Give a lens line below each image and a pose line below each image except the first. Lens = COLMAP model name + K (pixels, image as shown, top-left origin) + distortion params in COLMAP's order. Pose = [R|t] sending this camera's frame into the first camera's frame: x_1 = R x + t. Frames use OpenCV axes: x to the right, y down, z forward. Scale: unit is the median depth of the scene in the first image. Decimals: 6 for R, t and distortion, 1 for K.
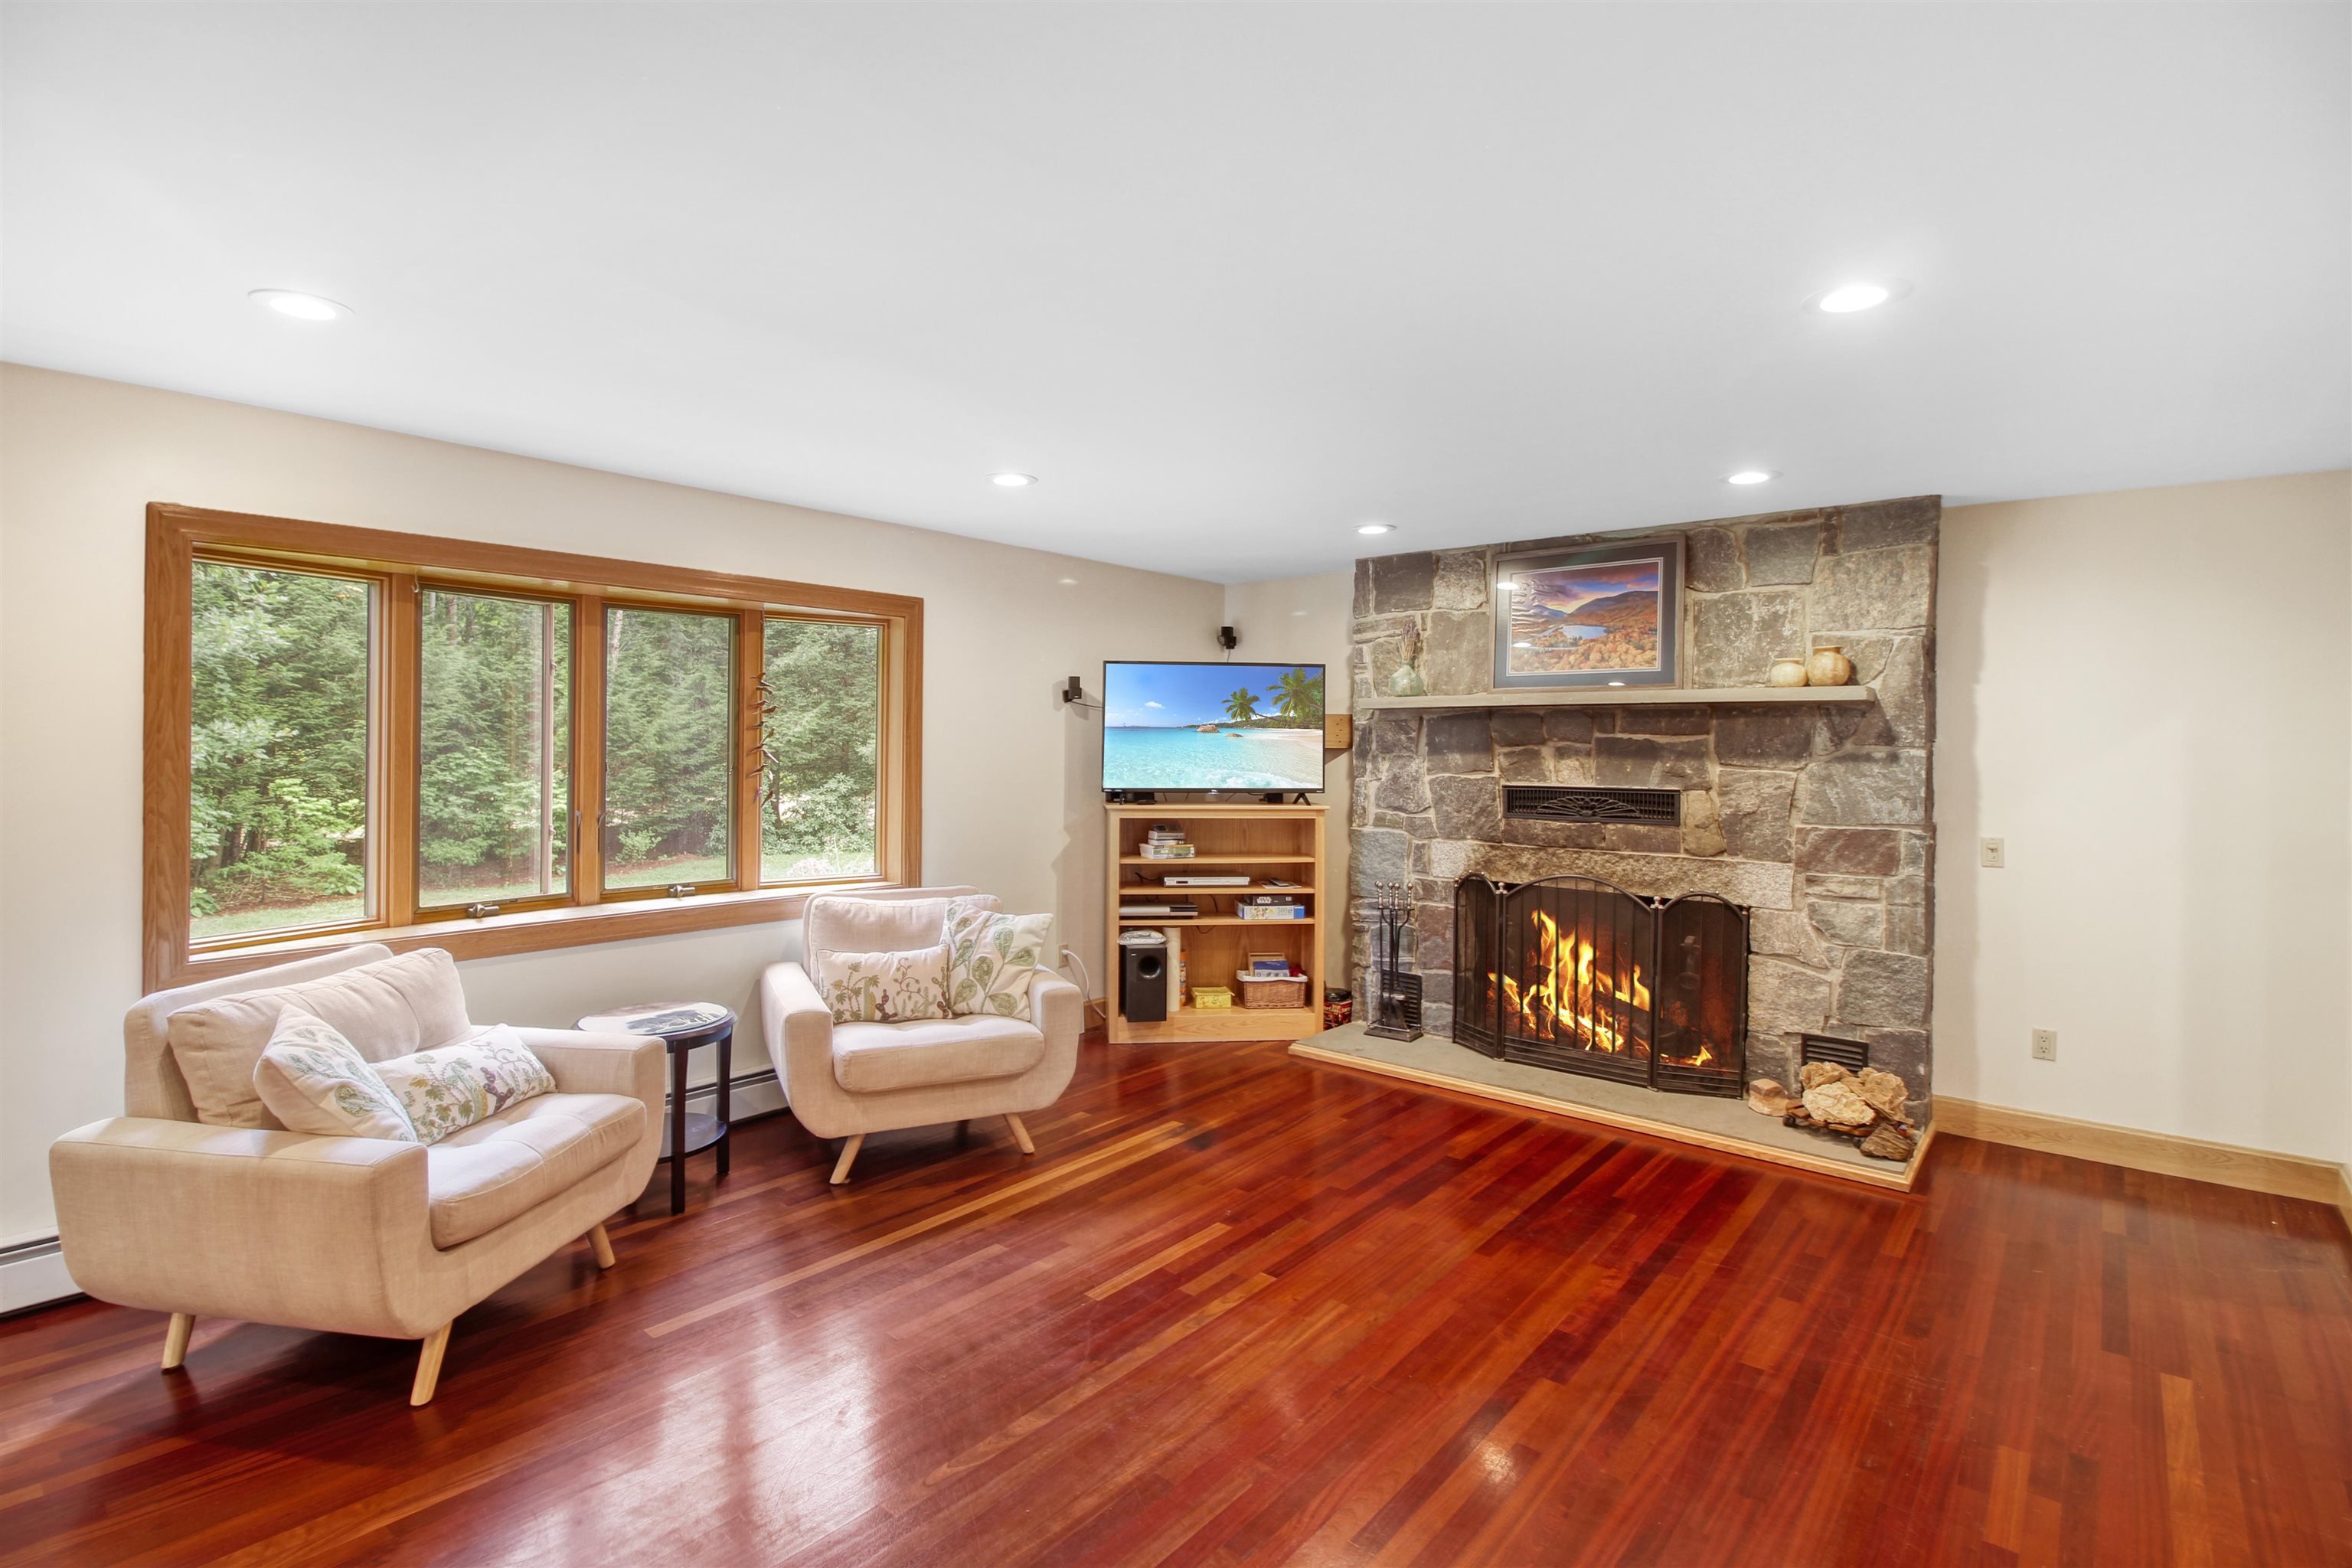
lens RADIAL K [[1117.1, 0, 1170.7], [0, 1117.1, 747.8], [0, 0, 1]] dist [0.001995, -0.013621]
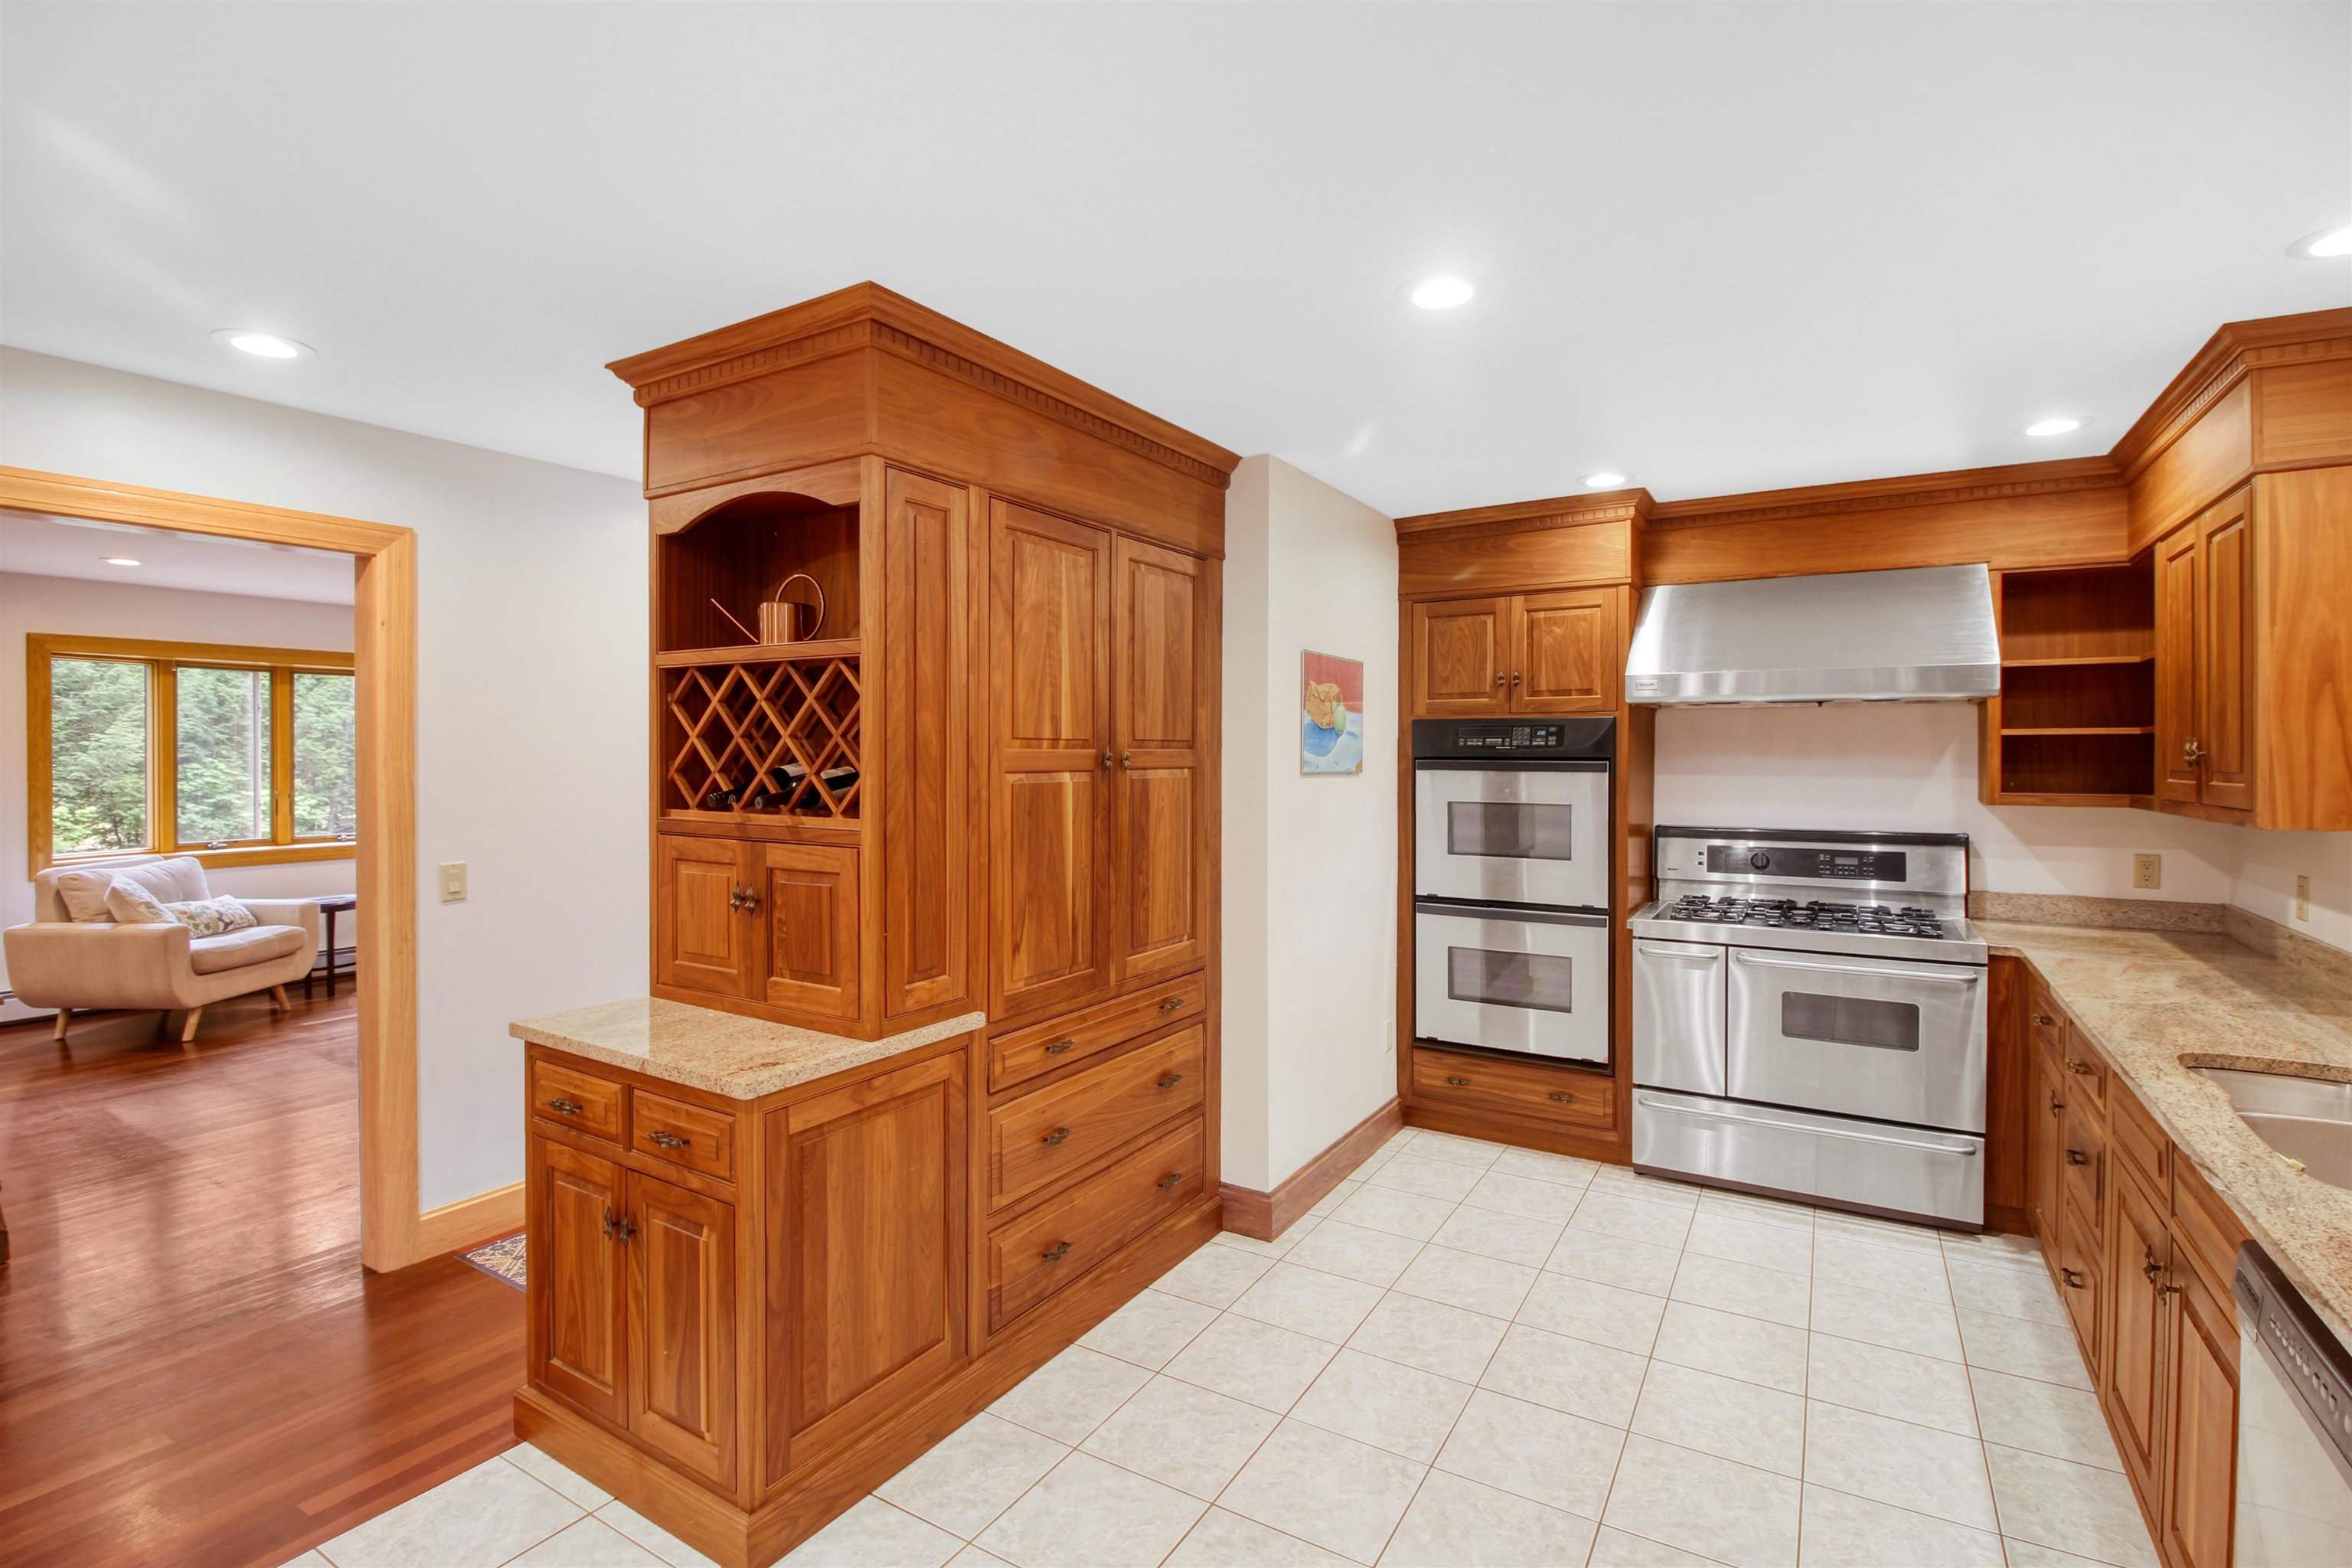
lens RADIAL K [[1117.1, 0, 1170.7], [0, 1117.1, 747.8], [0, 0, 1]] dist [0.001995, -0.013621]
pose [[0.988115, -0.009230, 0.153439, 0.759238], [0.009831, 0.999947, -0.003158, 0.012887], [-0.153402, 0.004629, 0.988153, -1.212374]]
